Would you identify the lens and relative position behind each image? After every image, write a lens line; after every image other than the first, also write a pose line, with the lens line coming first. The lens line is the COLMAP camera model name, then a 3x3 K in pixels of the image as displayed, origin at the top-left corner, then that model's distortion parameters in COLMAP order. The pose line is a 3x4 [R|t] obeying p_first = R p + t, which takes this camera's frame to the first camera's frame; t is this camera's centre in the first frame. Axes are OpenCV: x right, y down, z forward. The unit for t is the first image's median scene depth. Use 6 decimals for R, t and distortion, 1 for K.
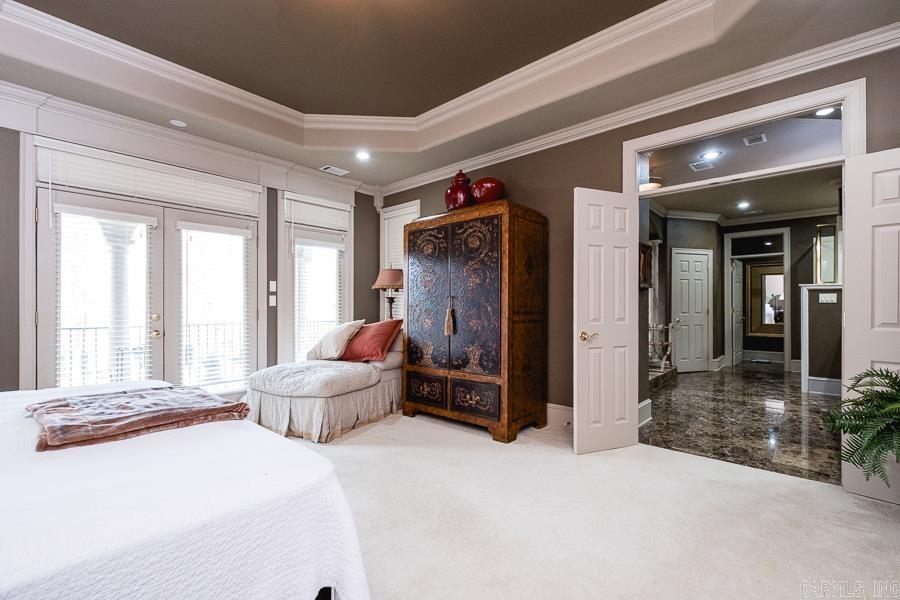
lens RADIAL K [[390.6, 0, 444.8], [0, 390.6, 304.9], [0, 0, 1]] dist [0.005461, -0.004650]
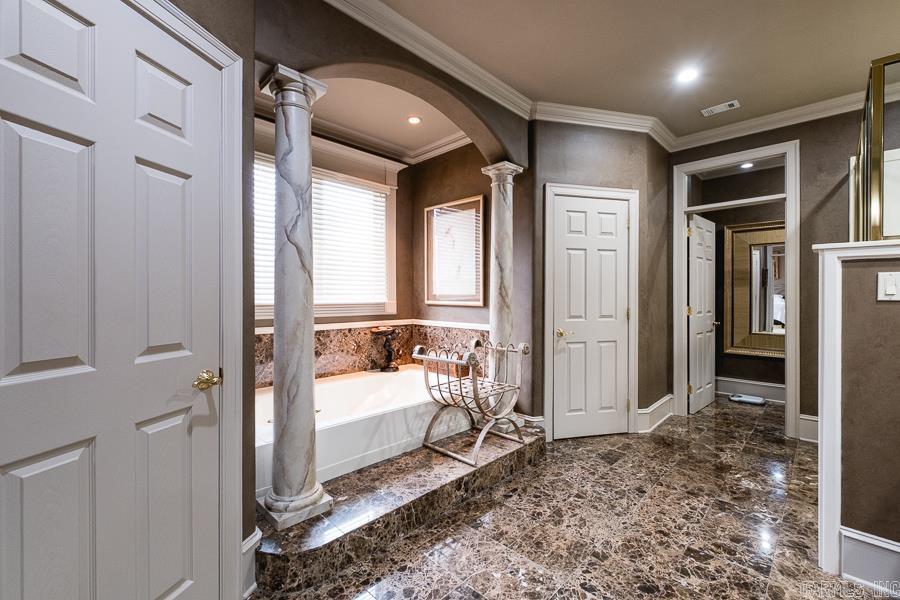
lens RADIAL K [[390.6, 0, 444.2], [0, 390.6, 298.5], [0, 0, 1]] dist [0.005461, -0.004650]
pose [[0.999431, -0.001153, -0.033712, 0.453770], [0.001487, 0.999950, 0.009868, -0.007935], [0.033699, -0.009913, 0.999383, 0.493263]]
